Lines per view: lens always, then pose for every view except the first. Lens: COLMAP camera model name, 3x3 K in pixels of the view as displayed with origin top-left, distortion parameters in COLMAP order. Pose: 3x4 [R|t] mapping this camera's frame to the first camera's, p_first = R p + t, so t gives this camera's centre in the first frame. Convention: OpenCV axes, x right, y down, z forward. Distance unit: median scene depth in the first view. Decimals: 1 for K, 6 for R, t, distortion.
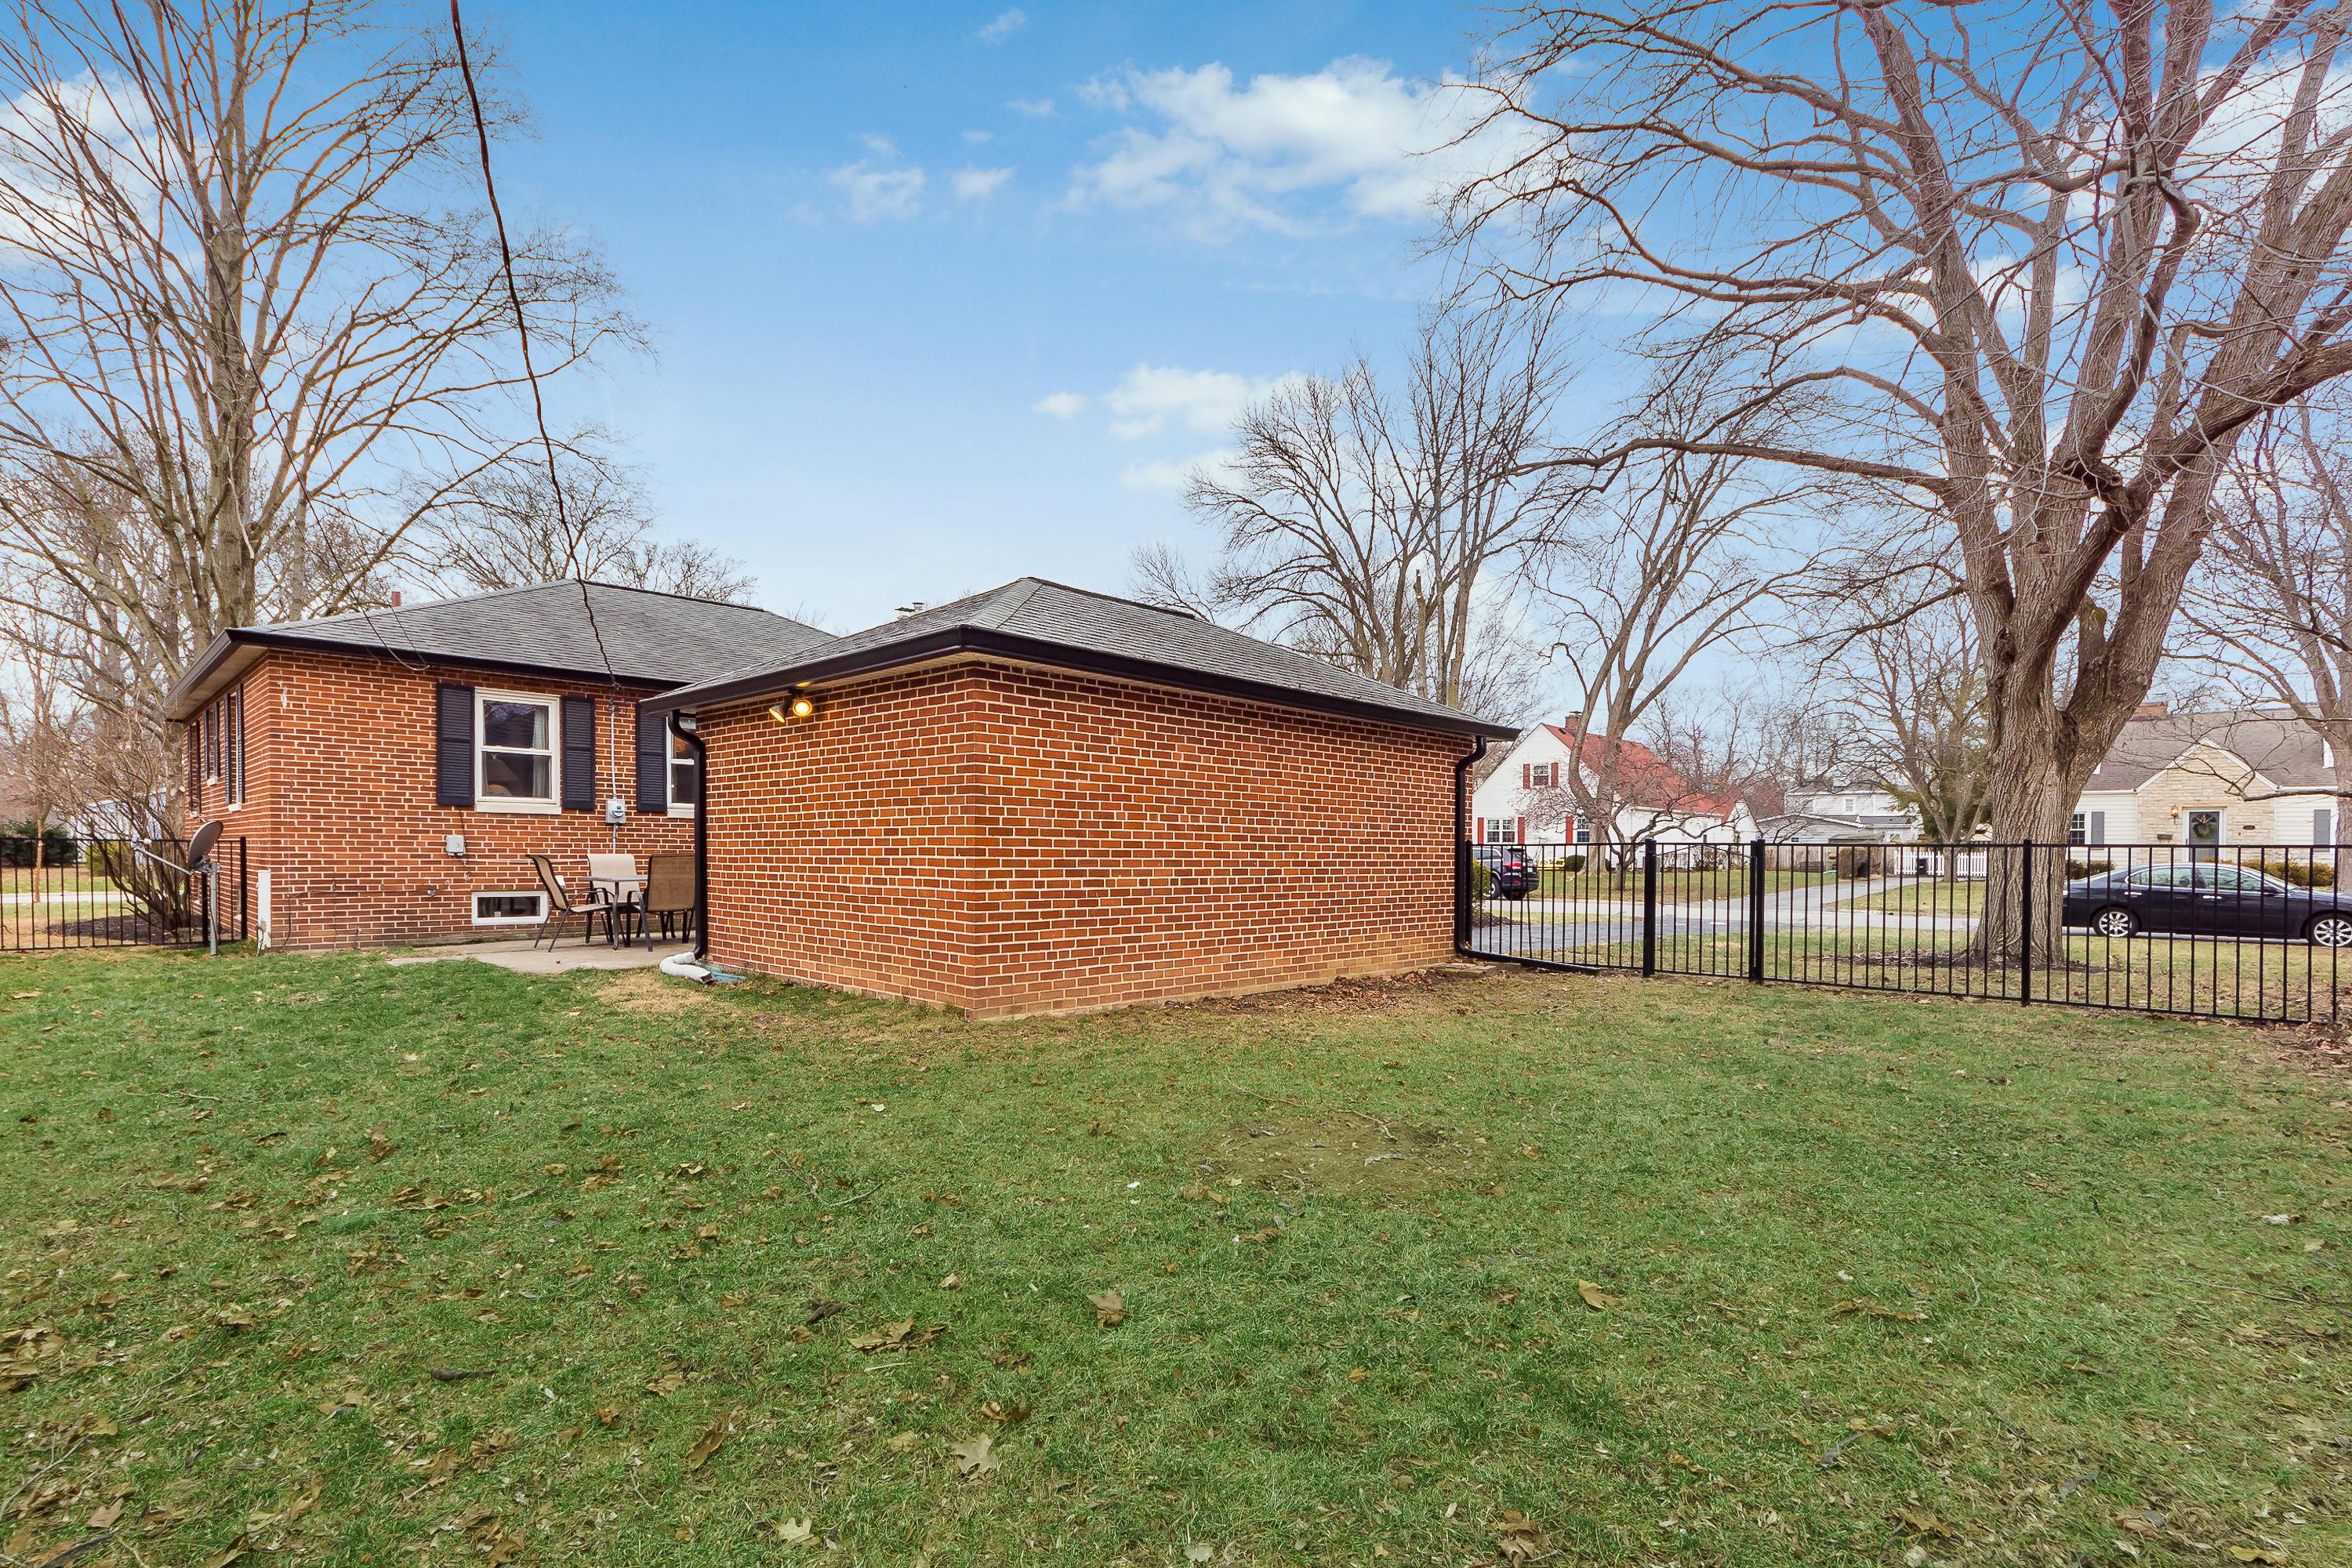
lens RADIAL K [[1108.5, 0, 1168.1], [0, 1108.5, 860.9], [0, 0, 1]] dist [-0.000481, -0.000047]
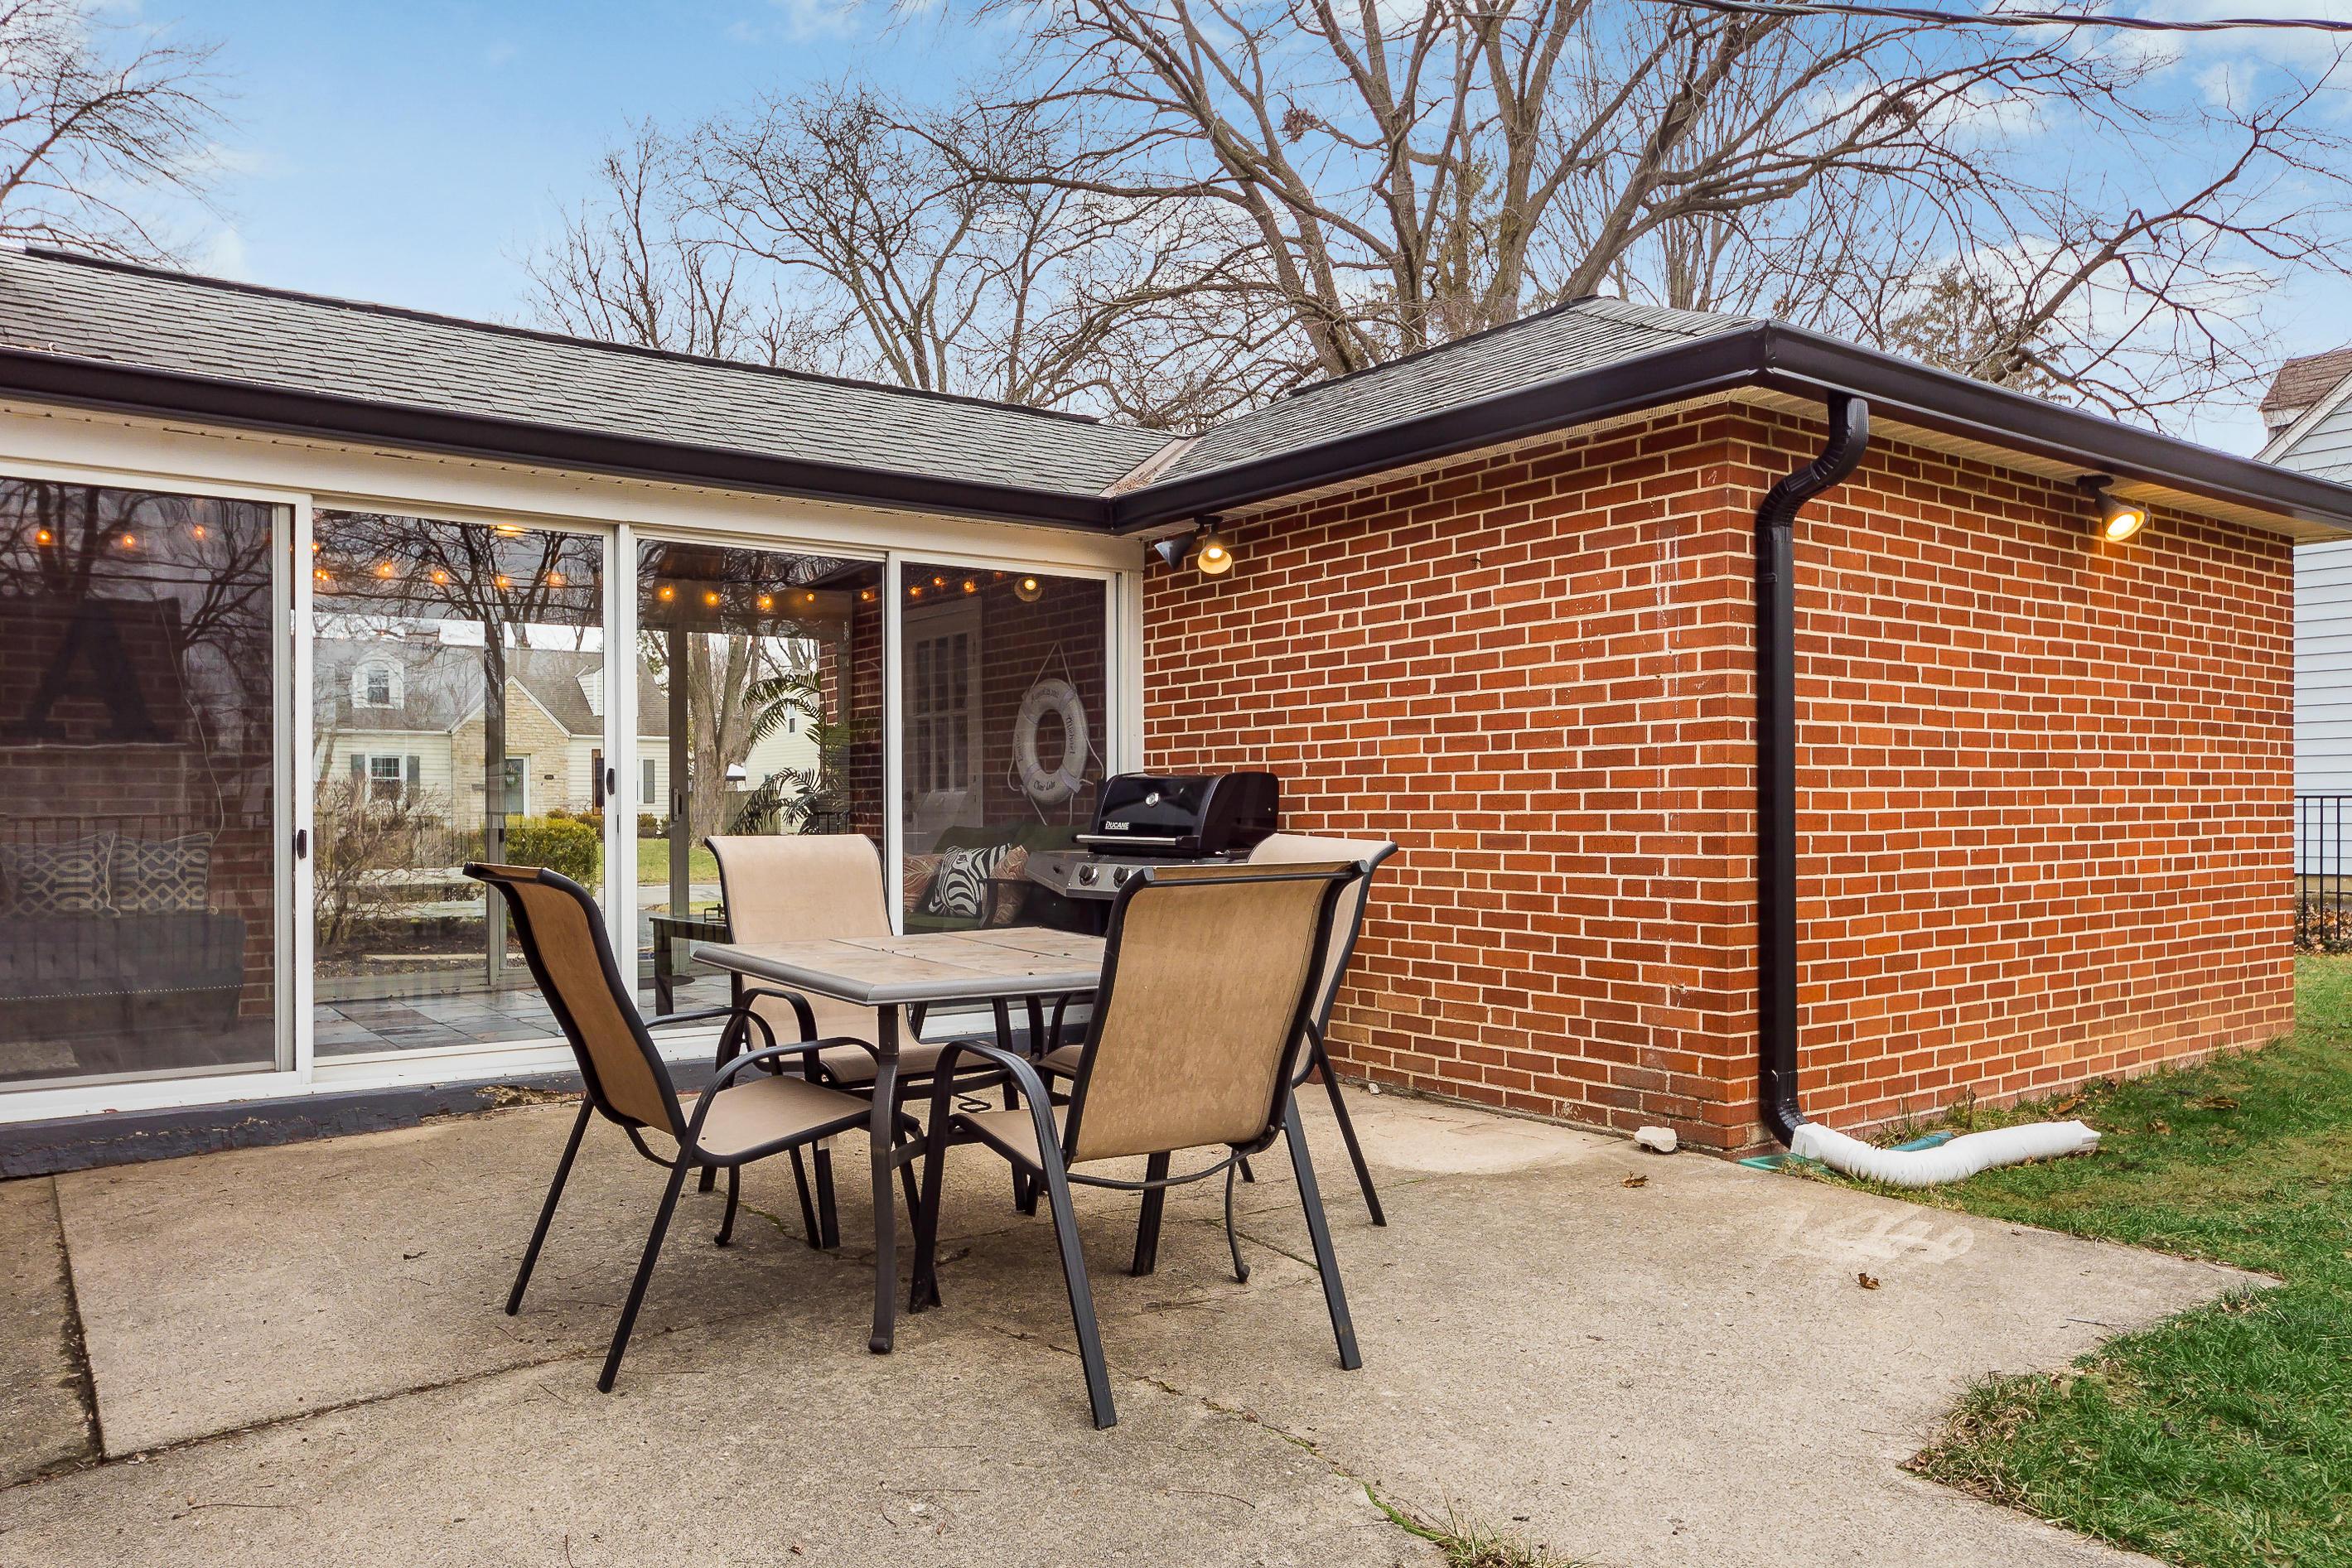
lens RADIAL K [[1595.2, 0, 1109.9], [0, 1595.2, 794.8], [0, 0, 1]] dist [-0.003141, 0.011797]
pose [[0.187909, -0.001220, 0.982186, -1.100580], [0.016000, 0.999870, -0.001819, -0.023043], [-0.982056, 0.016057, 0.187904, 1.299388]]
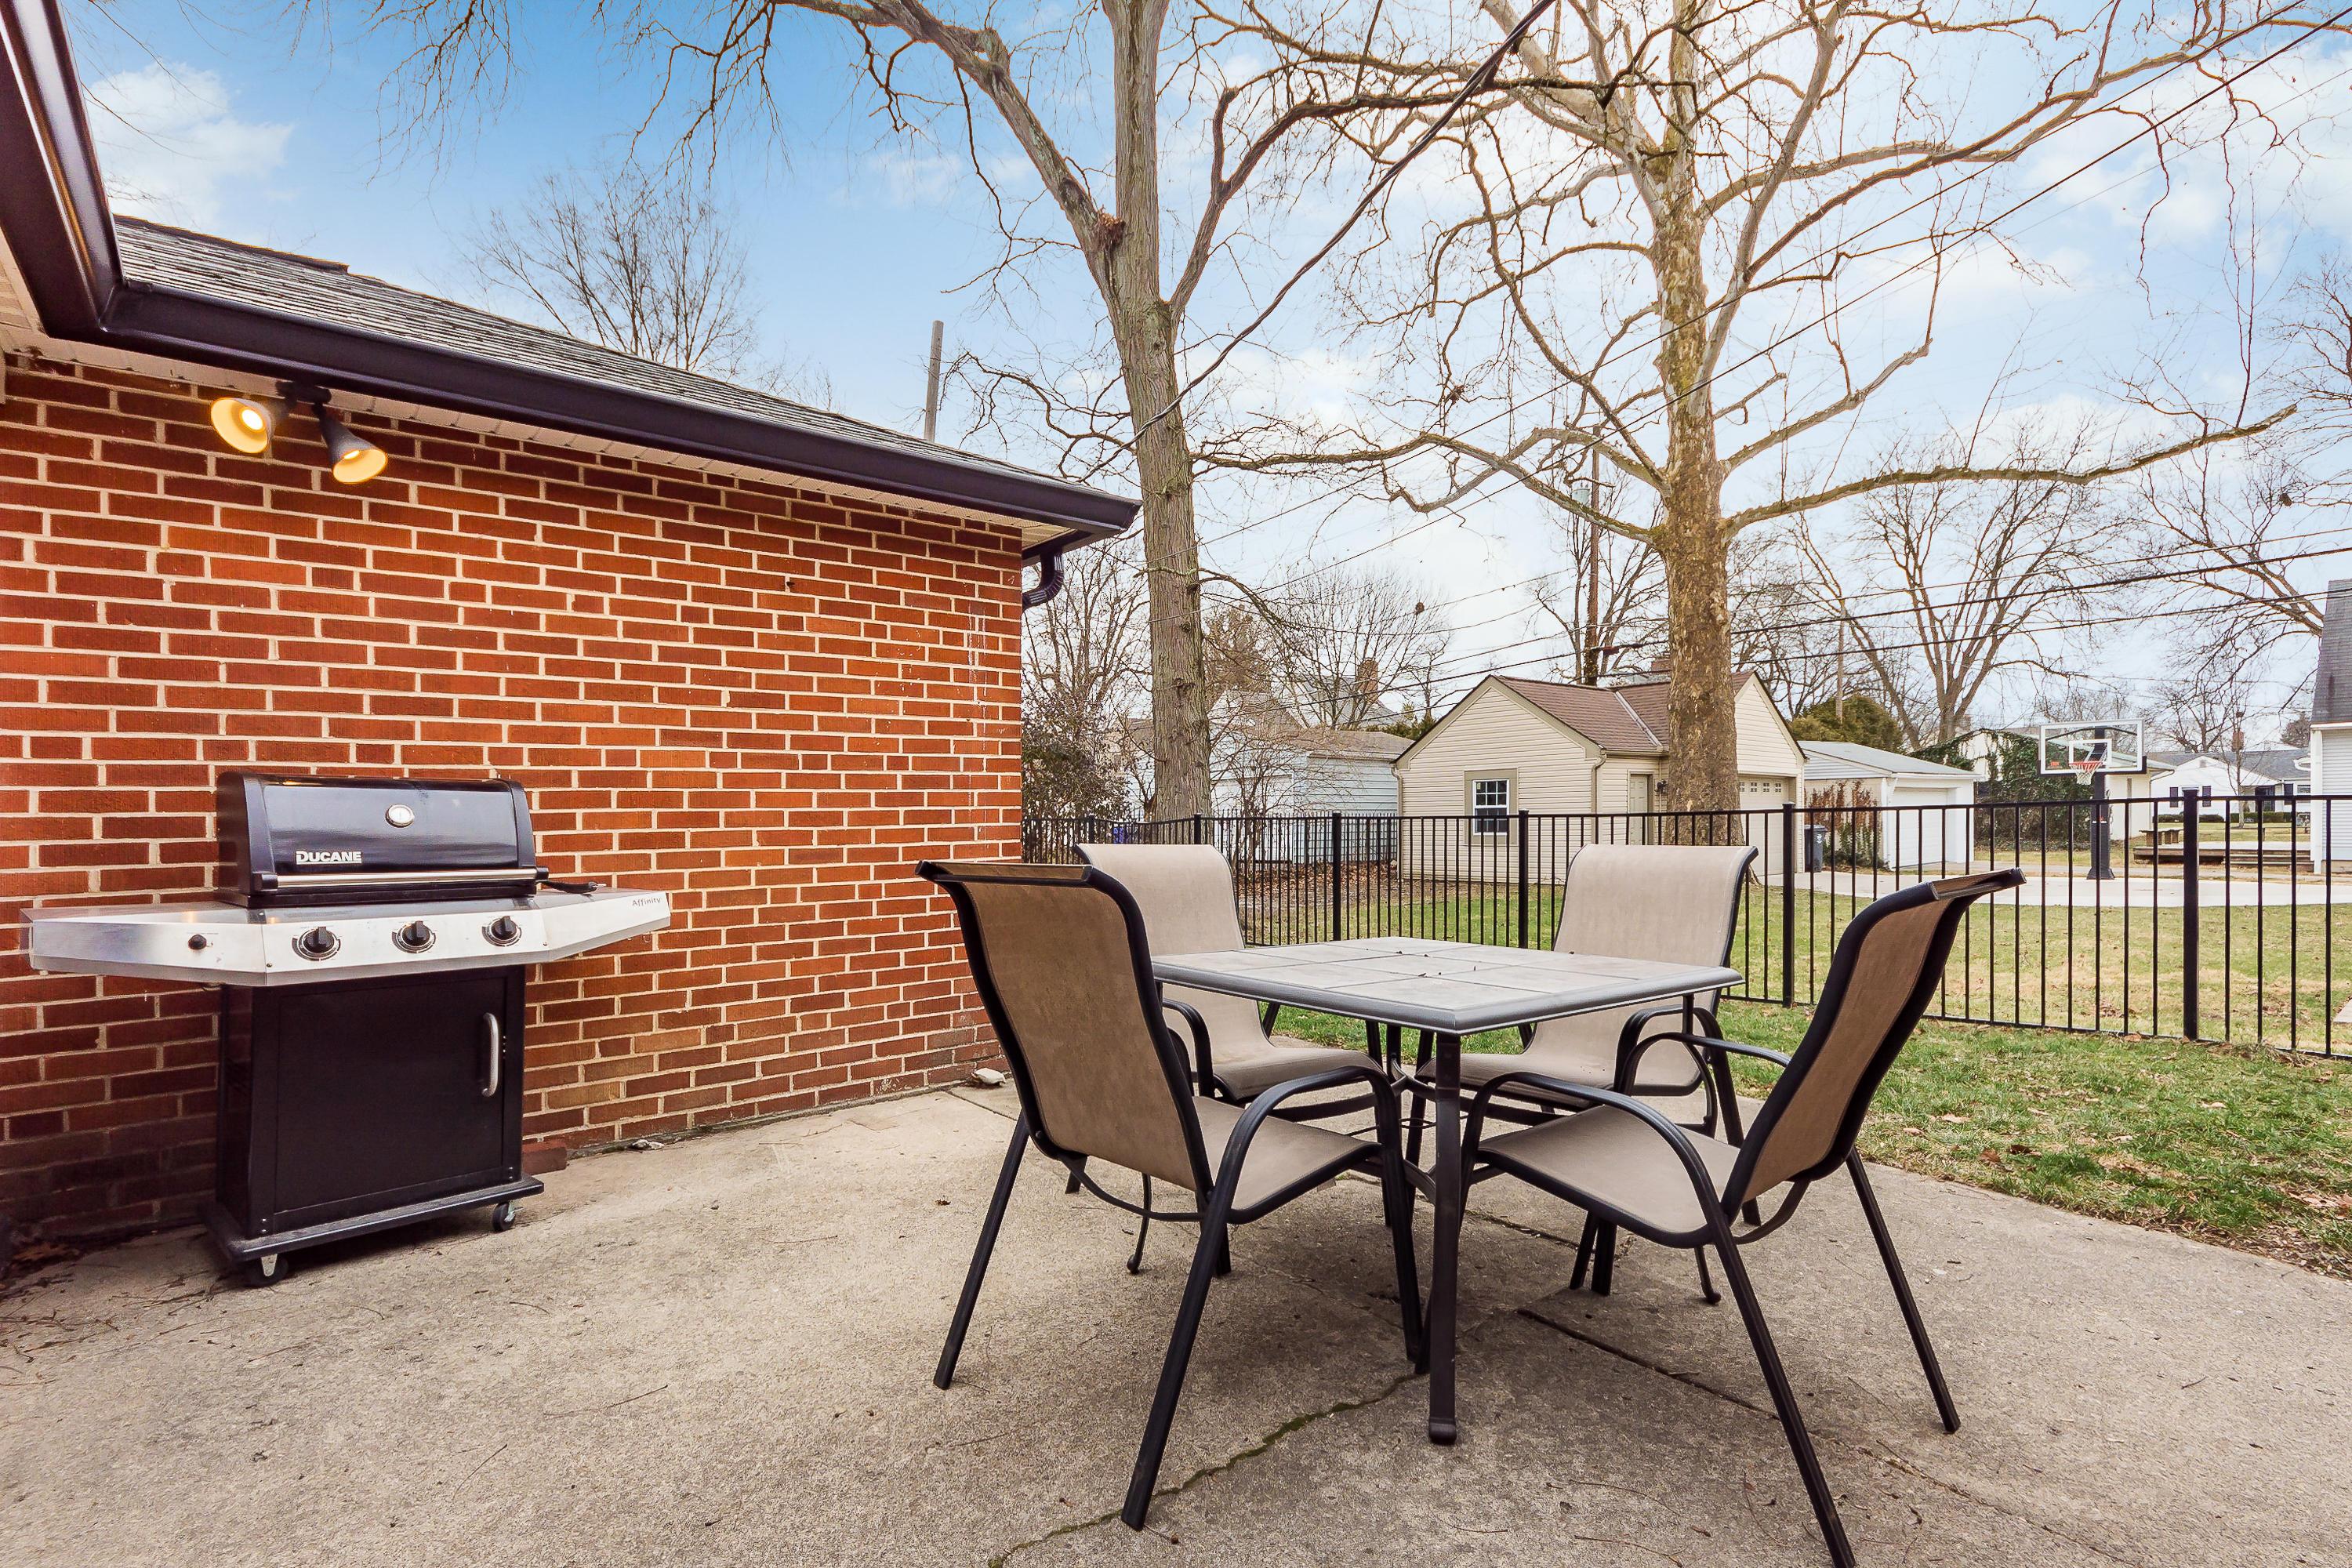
lens RADIAL K [[1110.3, 0, 1179.8], [0, 1110.3, 815.5], [0, 0, 1]] dist [0.006272, -0.003794]
pose [[-0.993438, 0.000947, 0.114370, -0.643340], [0.002571, 0.999898, 0.014052, -0.026409], [-0.114345, 0.014253, -0.993339, 1.723944]]
